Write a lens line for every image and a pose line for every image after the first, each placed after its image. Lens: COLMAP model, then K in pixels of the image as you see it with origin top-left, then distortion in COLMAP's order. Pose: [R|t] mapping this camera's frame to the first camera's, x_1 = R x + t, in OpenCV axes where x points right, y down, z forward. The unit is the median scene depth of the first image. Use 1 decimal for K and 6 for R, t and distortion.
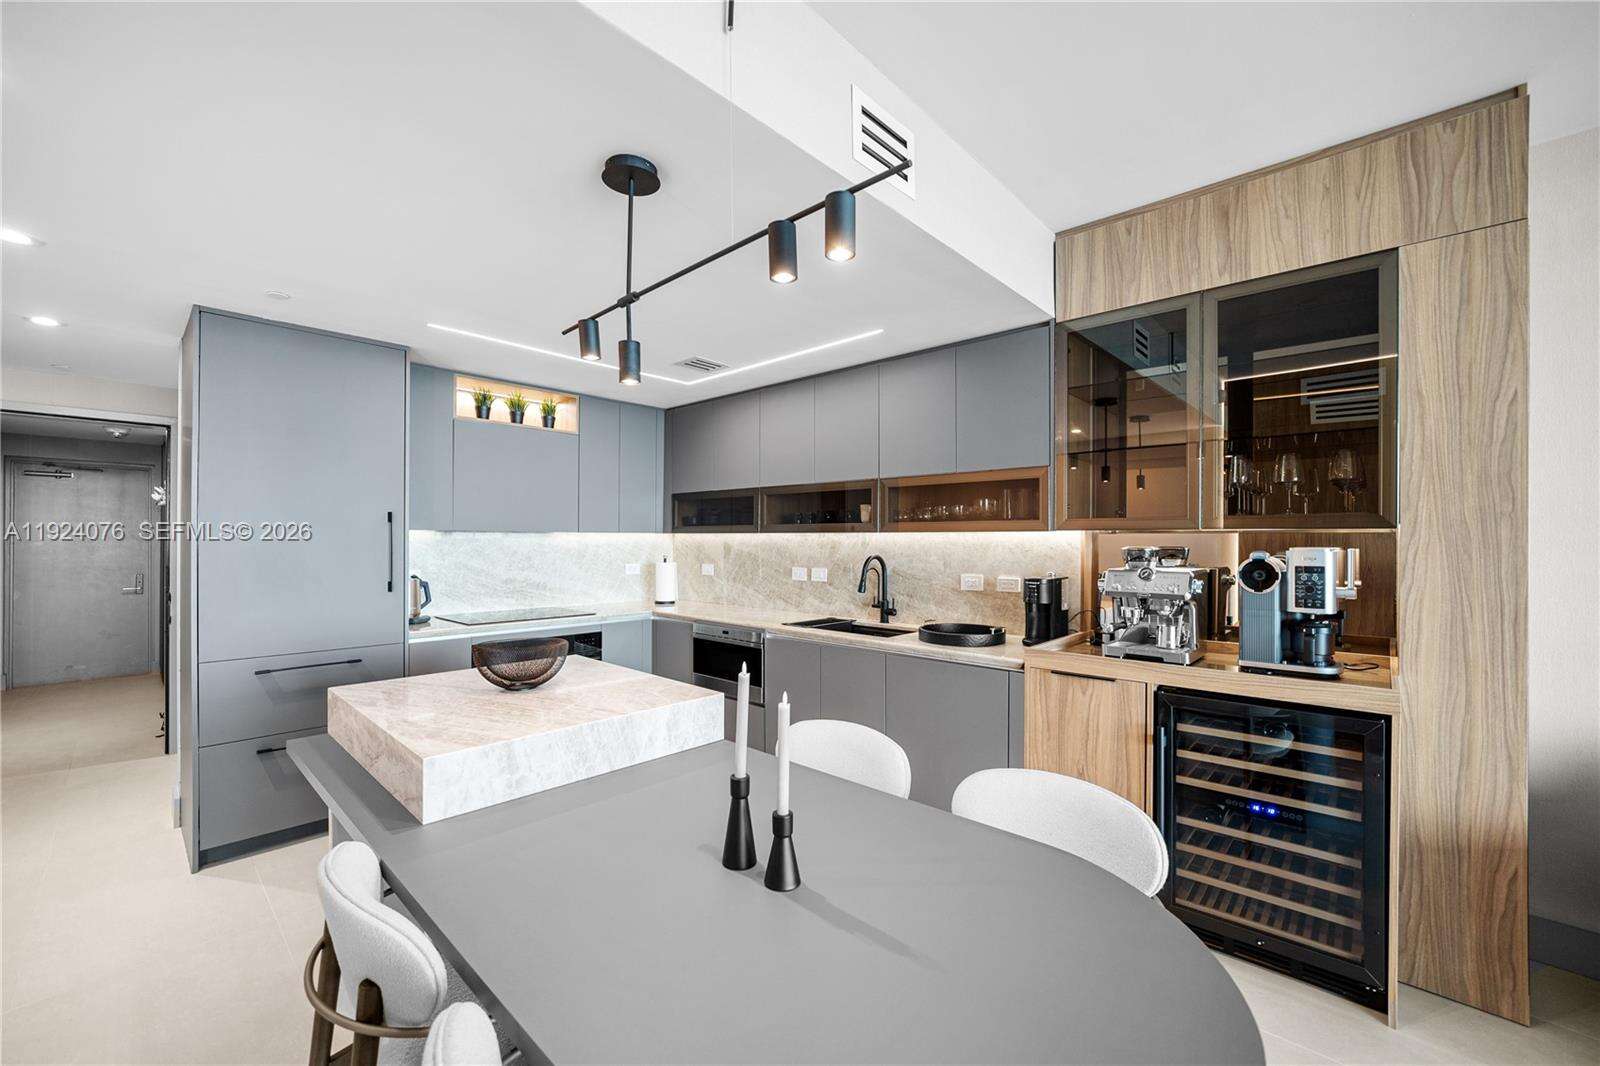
lens RADIAL K [[646.1, 0, 804.7], [0, 646.1, 535.6], [0, 0, 1]] dist [-0.014039, 0.000439]
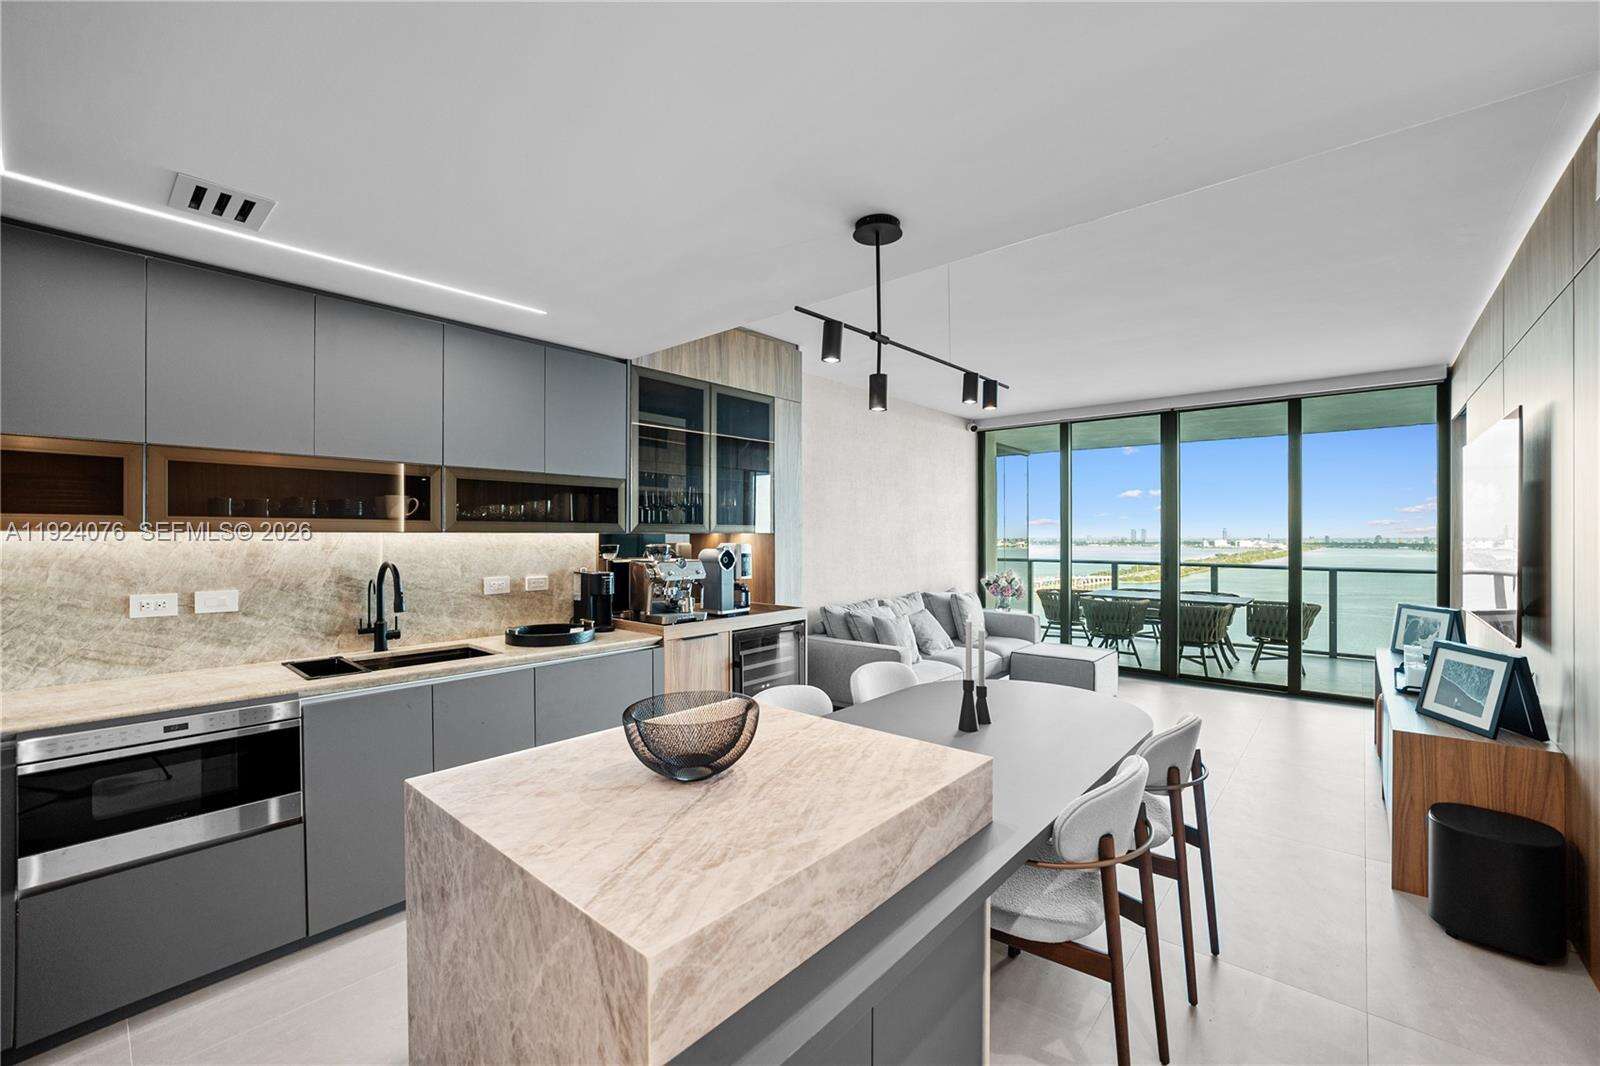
lens RADIAL K [[646.1, 0, 804.7], [0, 646.1, 535.6], [0, 0, 1]] dist [-0.014039, 0.000439]
pose [[-0.024015, -0.004335, 0.999702, -0.710465], [-0.008305, 0.999957, 0.004136, -0.008572], [-0.999677, -0.008203, -0.024050, 0.578391]]
